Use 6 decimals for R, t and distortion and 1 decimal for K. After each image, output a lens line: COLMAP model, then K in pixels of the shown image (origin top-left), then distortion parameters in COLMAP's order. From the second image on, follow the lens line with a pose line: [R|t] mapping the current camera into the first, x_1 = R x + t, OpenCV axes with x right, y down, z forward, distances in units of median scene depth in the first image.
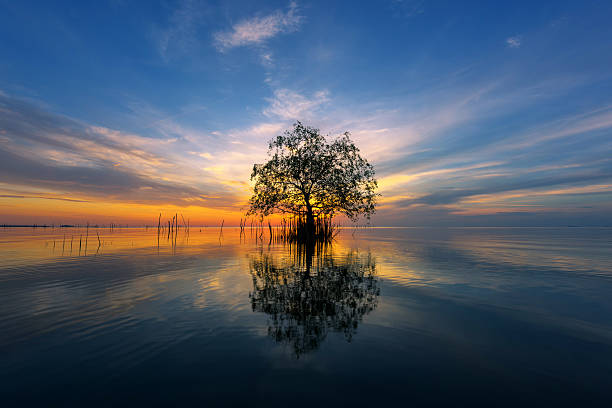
lens RADIAL K [[292.7, 0, 306.0], [0, 292.7, 204.0], [0, 0, 1]] dist [0.000356, 0.000029]
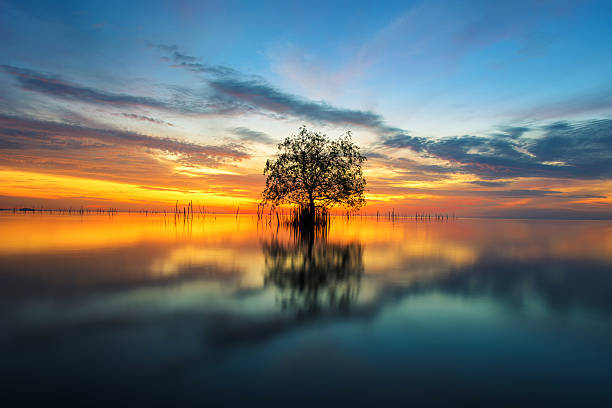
lens RADIAL K [[789.6, 0, 306.0], [0, 789.6, 204.0], [0, 0, 1]] dist [0.002321, 0.003761]
pose [[0.988445, 0.015730, -0.150760, 1.392305], [-0.006794, 0.998199, 0.059603, -0.473395], [0.151426, -0.057890, 0.986772, -6.386983]]
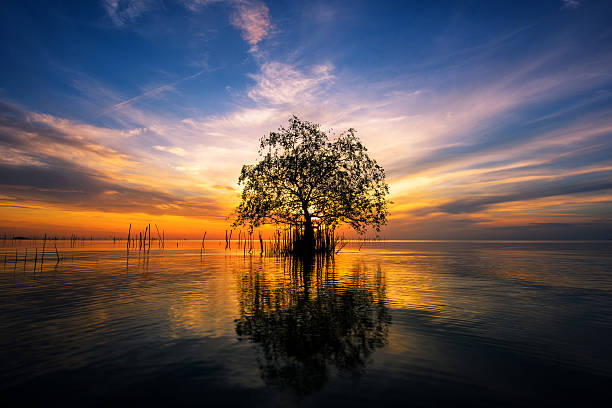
lens RADIAL K [[340.4, 0, 307.5], [0, 340.4, 195.6], [0, 0, 1]] dist [-0.002641, -0.000626]
pose [[0.999951, 0.001800, 0.009736, 0.002601], [-0.001302, 0.998703, -0.050907, 0.001981], [-0.009815, 0.050892, 0.998656, 0.064720]]
